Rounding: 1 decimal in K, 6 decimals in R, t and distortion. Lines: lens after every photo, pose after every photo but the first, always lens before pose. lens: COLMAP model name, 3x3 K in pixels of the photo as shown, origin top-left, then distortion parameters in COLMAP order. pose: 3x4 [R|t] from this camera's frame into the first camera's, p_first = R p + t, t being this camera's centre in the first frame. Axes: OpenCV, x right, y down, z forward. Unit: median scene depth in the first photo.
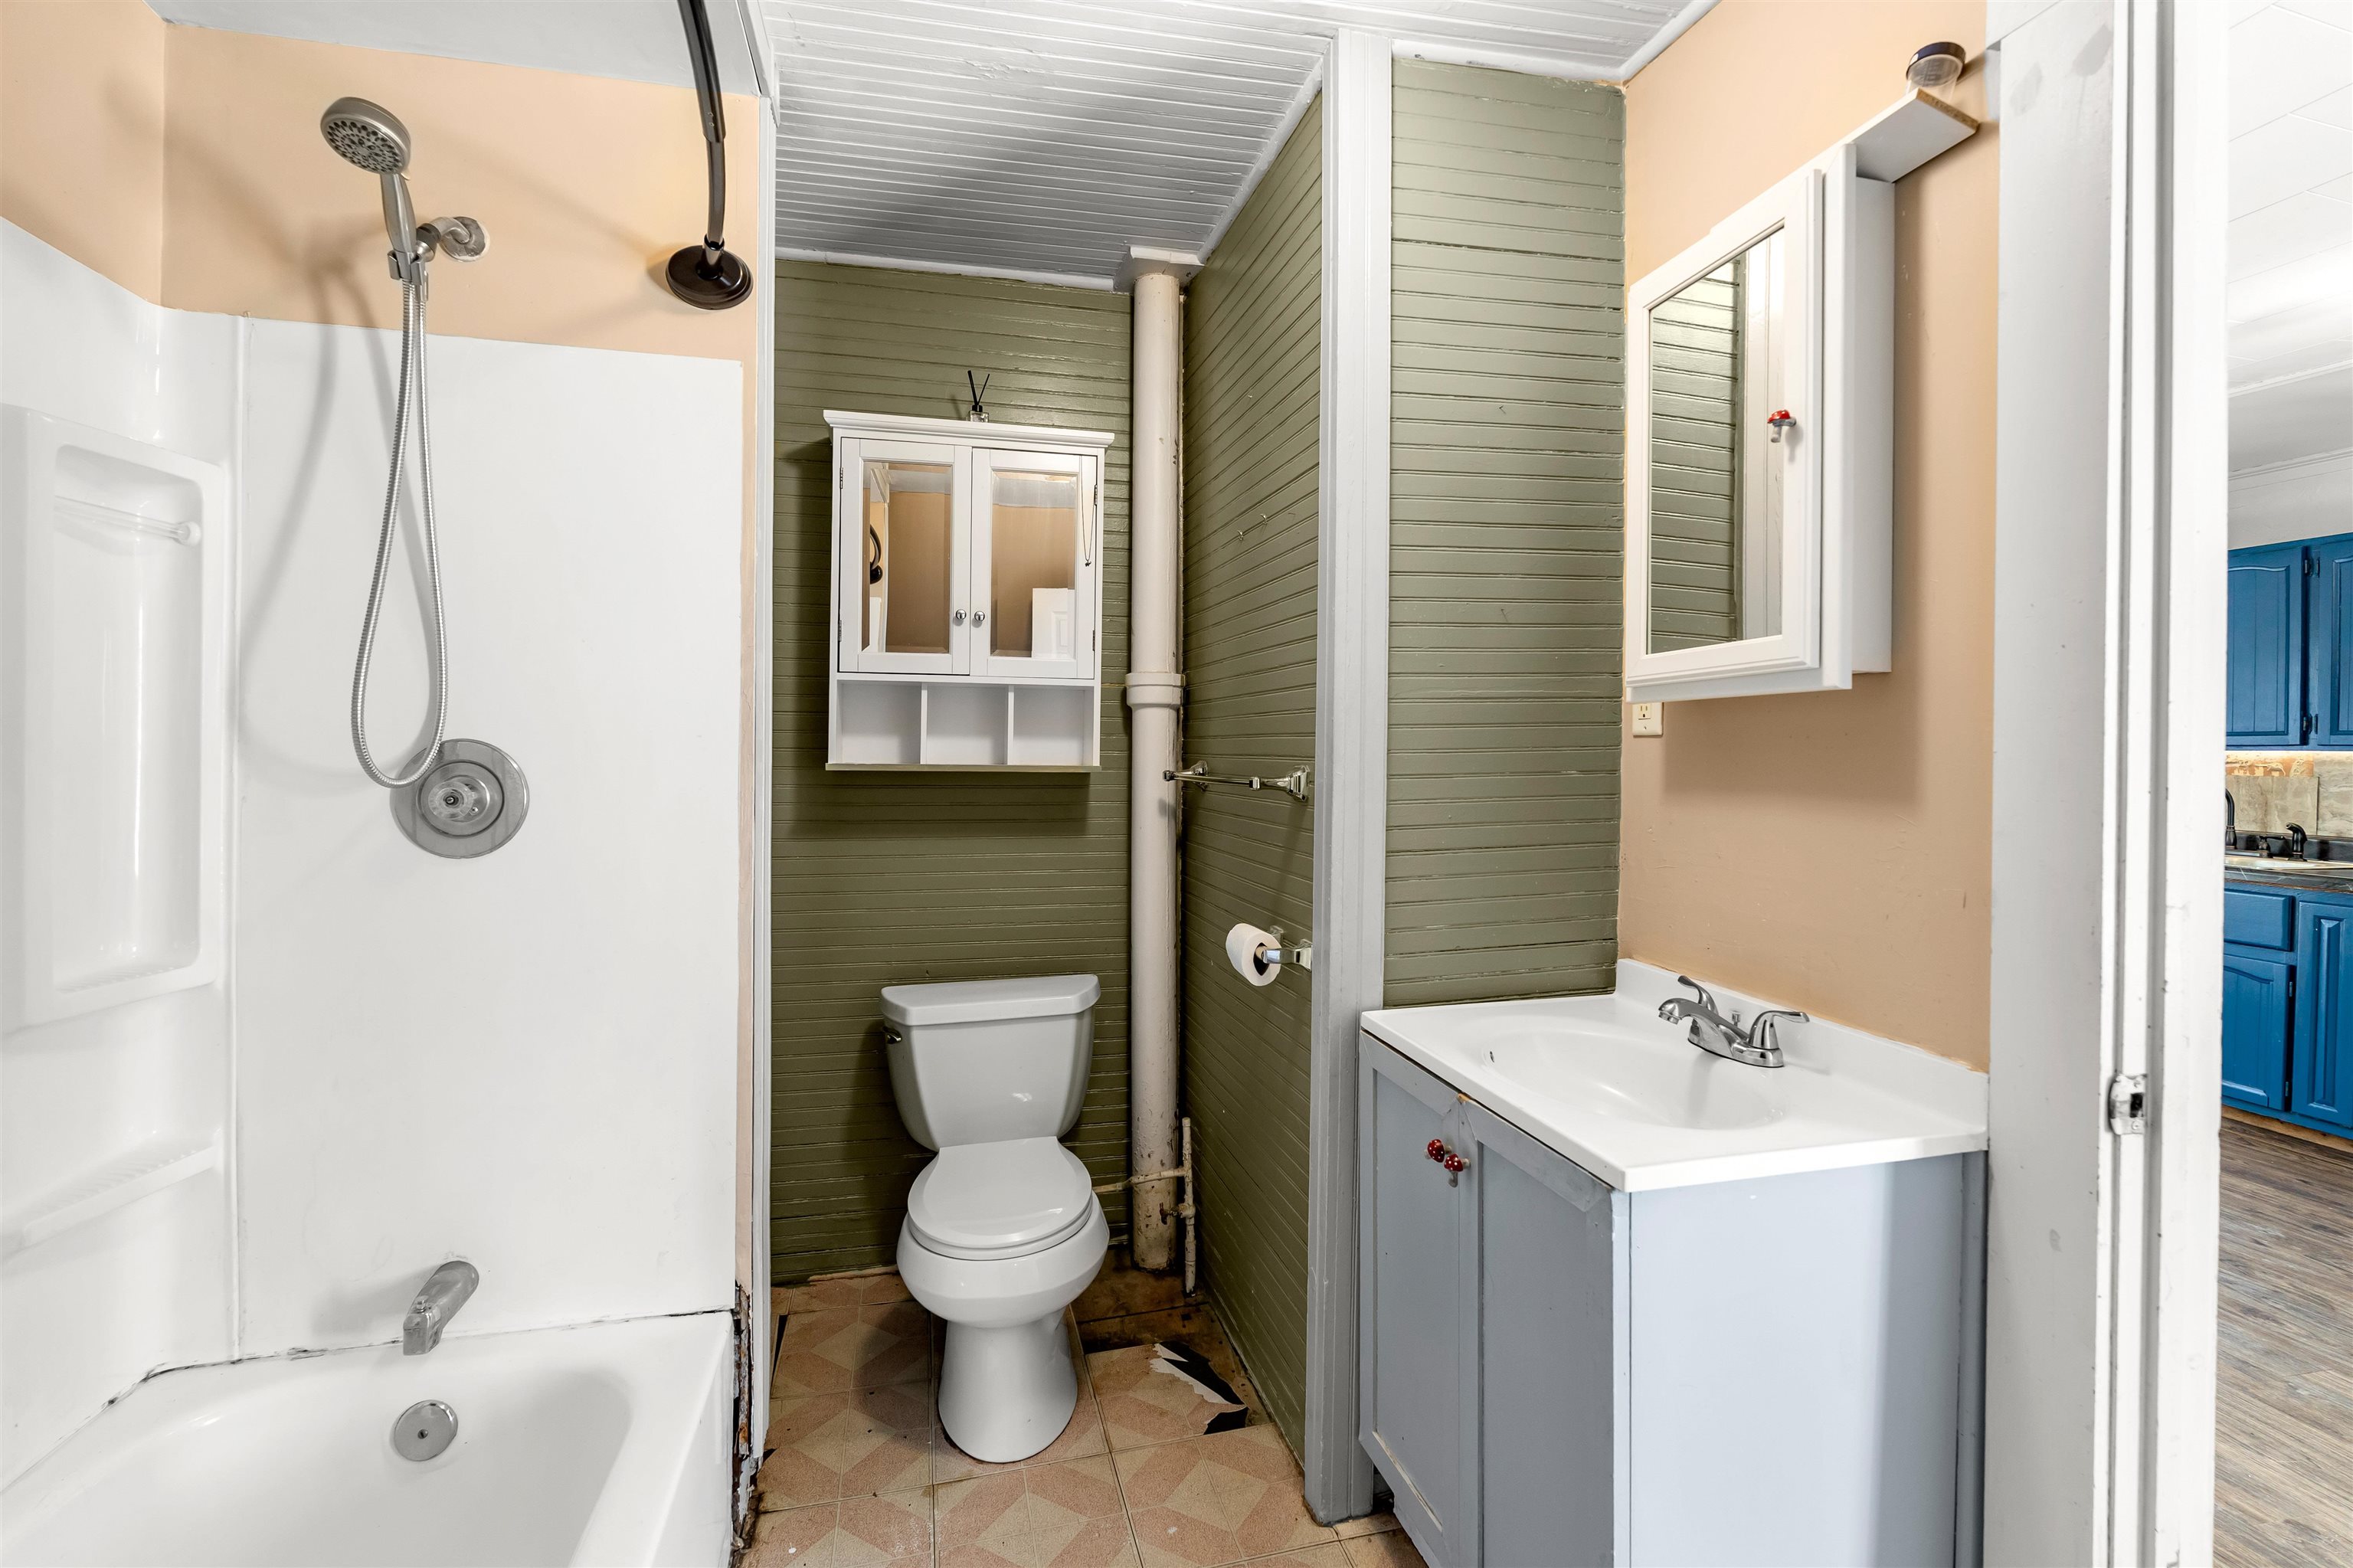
lens RADIAL K [[1062.8, 0, 1175.1], [0, 1062.8, 769.7], [0, 0, 1]] dist [-0.001528, -0.000523]
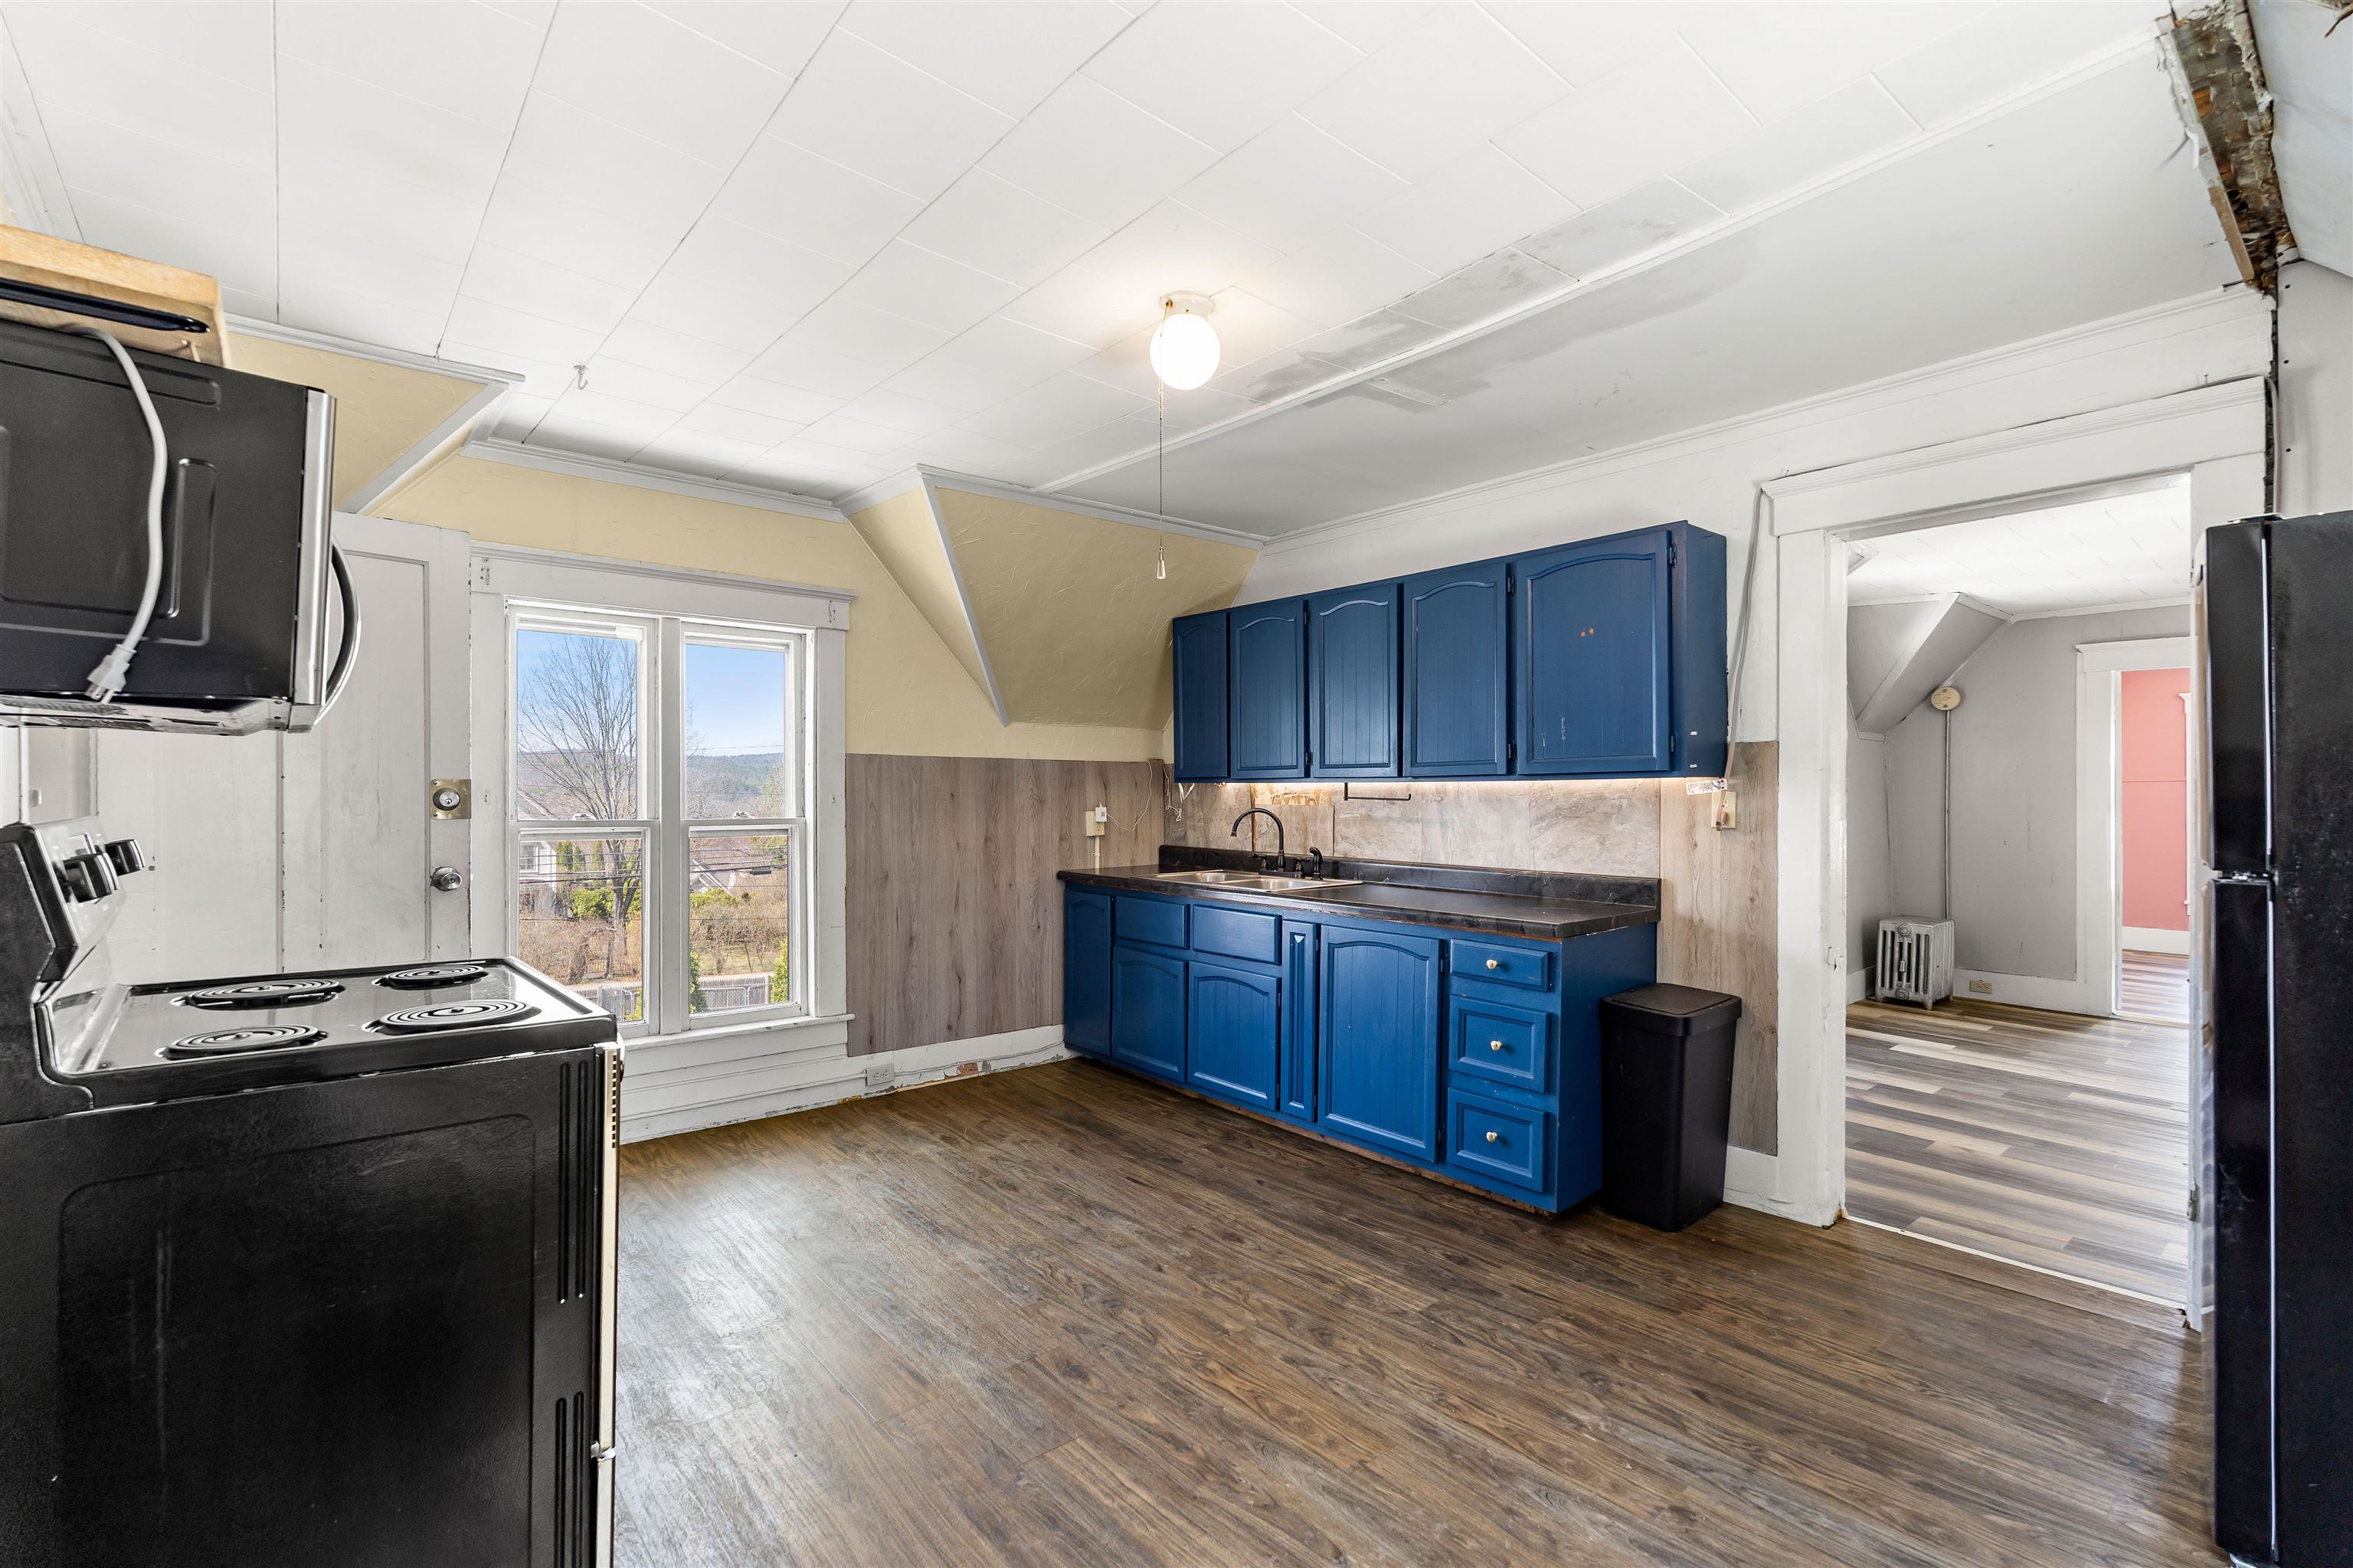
lens RADIAL K [[1051.8, 0, 1178.0], [0, 1051.8, 796.7], [0, 0, 1]] dist [-0.000808, 0.000295]
pose [[0.894206, -0.012225, 0.447488, 0.442282], [0.013550, 0.999908, 0.000241, -0.005301], [-0.447450, 0.005847, 0.894290, 0.064470]]
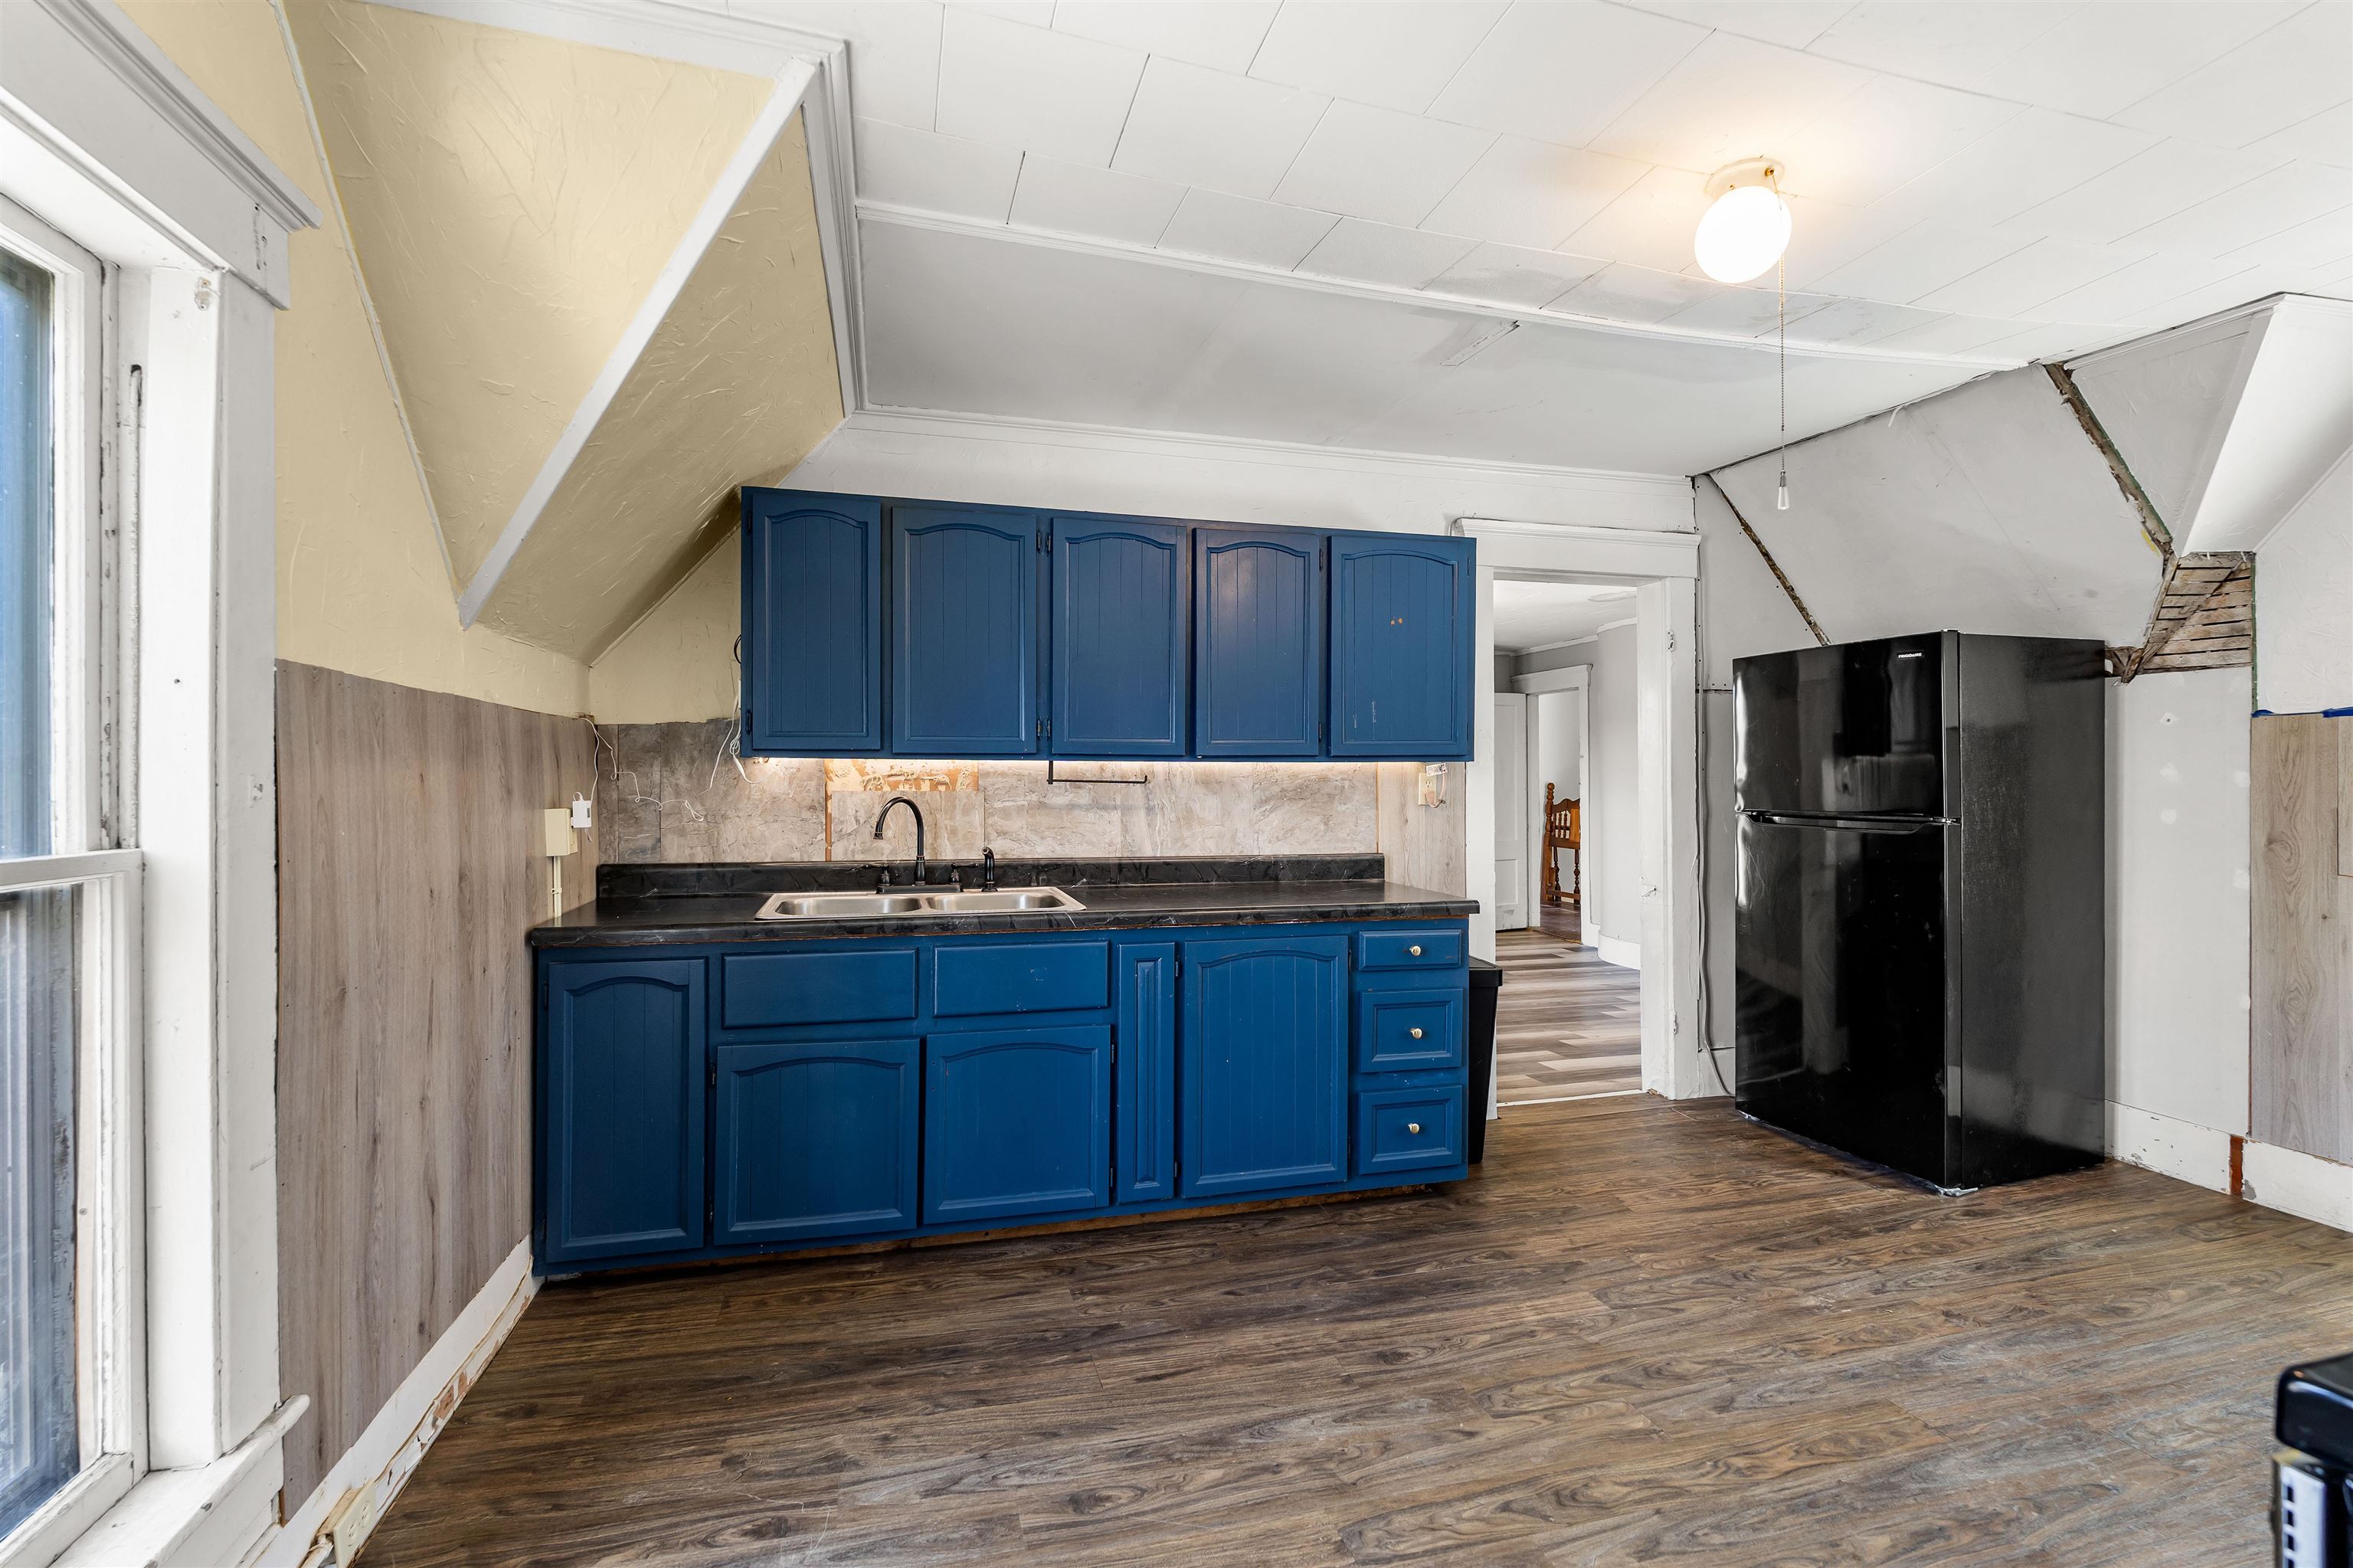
lens RADIAL K [[1062.8, 0, 1175.1], [0, 1062.8, 769.7], [0, 0, 1]] dist [-0.001528, -0.000523]
pose [[-0.029313, -0.004980, 0.999558, 0.219748], [0.007077, 0.999961, 0.005190, -0.014391], [-0.999545, 0.007226, -0.029276, 0.912777]]
